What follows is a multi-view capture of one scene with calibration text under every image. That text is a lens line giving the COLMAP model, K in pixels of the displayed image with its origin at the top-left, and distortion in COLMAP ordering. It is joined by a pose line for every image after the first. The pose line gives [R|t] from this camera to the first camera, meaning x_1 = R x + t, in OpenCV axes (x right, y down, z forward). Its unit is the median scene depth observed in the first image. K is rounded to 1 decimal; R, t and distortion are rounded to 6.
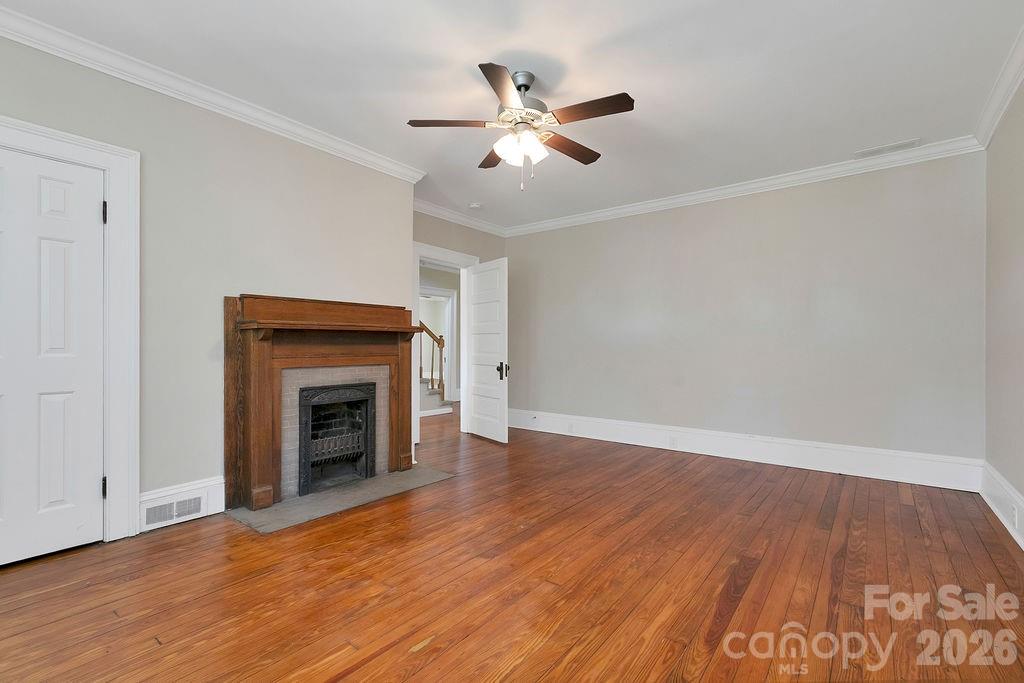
lens RADIAL K [[468.8, 0, 515.7], [0, 468.8, 344.3], [0, 0, 1]] dist [-0.000022, 0.000153]
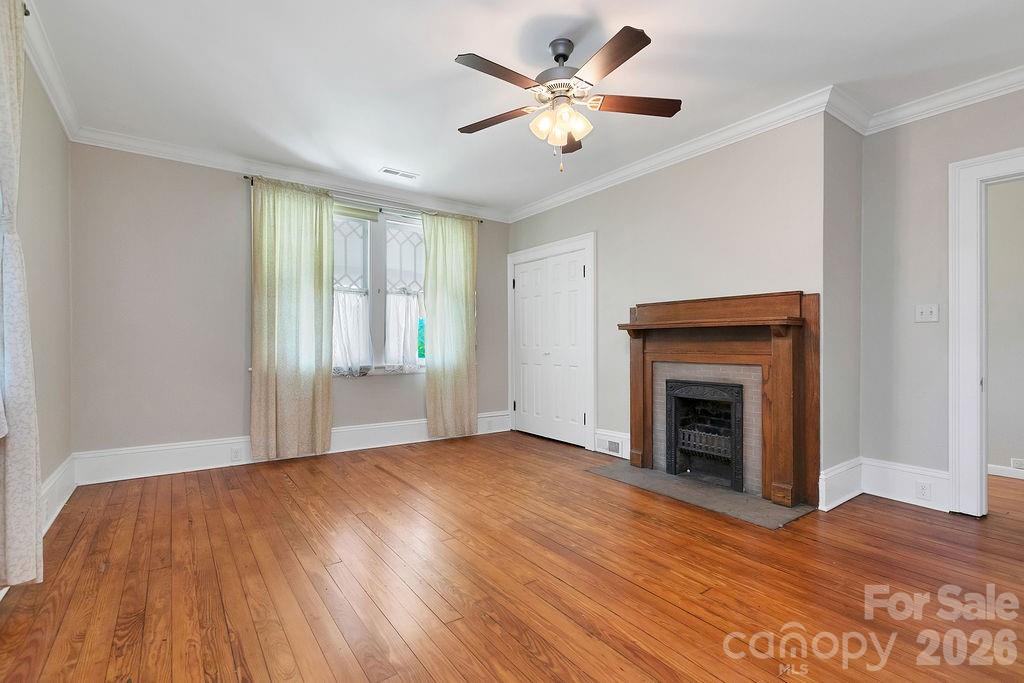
lens RADIAL K [[468.8, 0, 510.0], [0, 468.8, 342.4], [0, 0, 1]] dist [-0.000022, 0.000153]
pose [[-0.292700, -0.003208, -0.956199, 0.760165], [-0.000180, 0.999995, -0.003300, 0.005910], [0.956204, -0.000793, -0.292699, 0.967707]]
